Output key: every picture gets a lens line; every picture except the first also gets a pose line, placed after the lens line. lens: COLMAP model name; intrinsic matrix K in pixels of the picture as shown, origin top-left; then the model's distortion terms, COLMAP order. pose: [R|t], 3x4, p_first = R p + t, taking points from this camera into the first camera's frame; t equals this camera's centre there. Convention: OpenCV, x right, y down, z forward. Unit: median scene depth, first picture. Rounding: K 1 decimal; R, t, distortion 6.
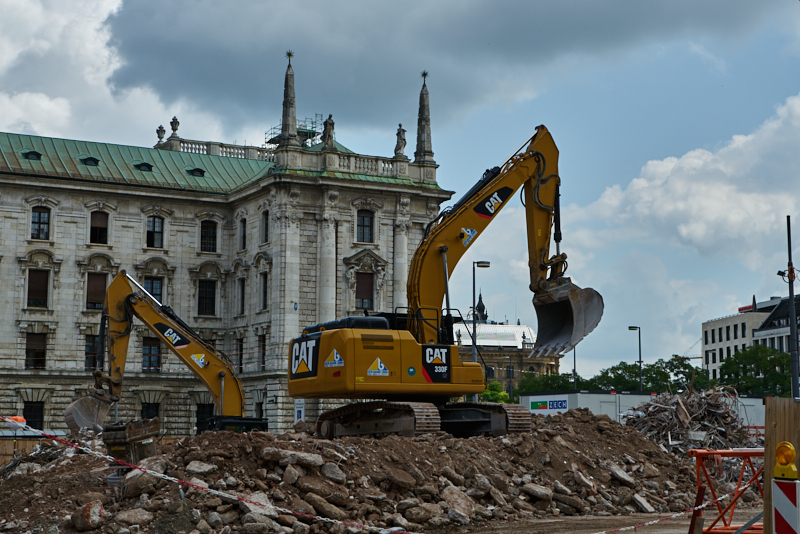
lens RADIAL K [[1387.3, 0, 412.2], [0, 1387.3, 265.3], [0, 0, 1]] dist [0.018060, 0.102158]
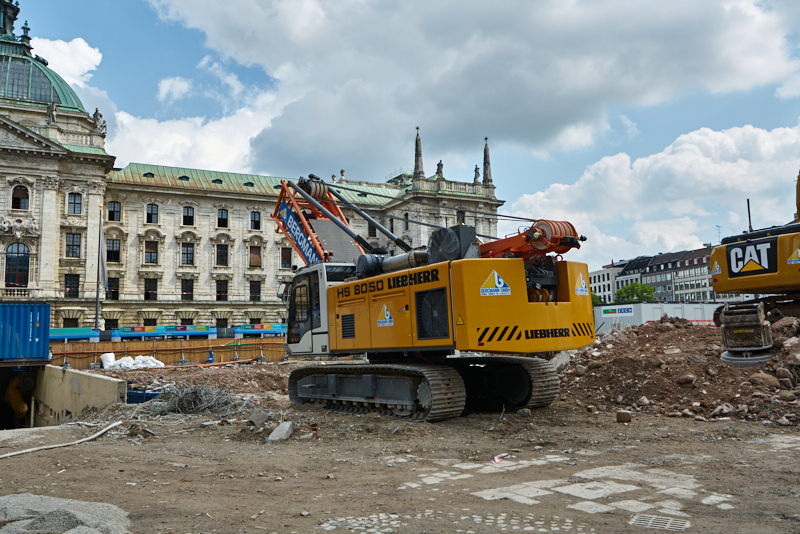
lens RADIAL K [[652.6, 0, 395.3], [0, 652.6, 262.9], [0, 0, 1]] dist [0.001953, -0.005315]
pose [[0.999696, -0.024208, -0.004573, -0.117380], [0.024257, 0.999647, 0.010883, 0.017308], [0.004308, -0.010990, 0.999930, 0.125461]]
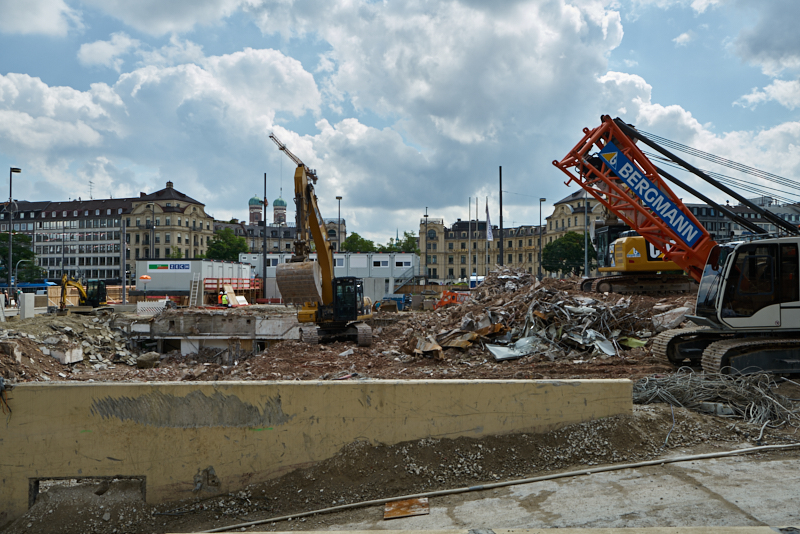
lens RADIAL K [[635.7, 0, 391.7], [0, 635.7, 257.1], [0, 0, 1]] dist [0.006456, -0.002658]
pose [[0.507087, 0.028635, 0.861419, -0.285311], [-0.104079, 0.994169, 0.028220, 0.026680], [-0.855588, -0.103966, 0.507110, 0.257446]]
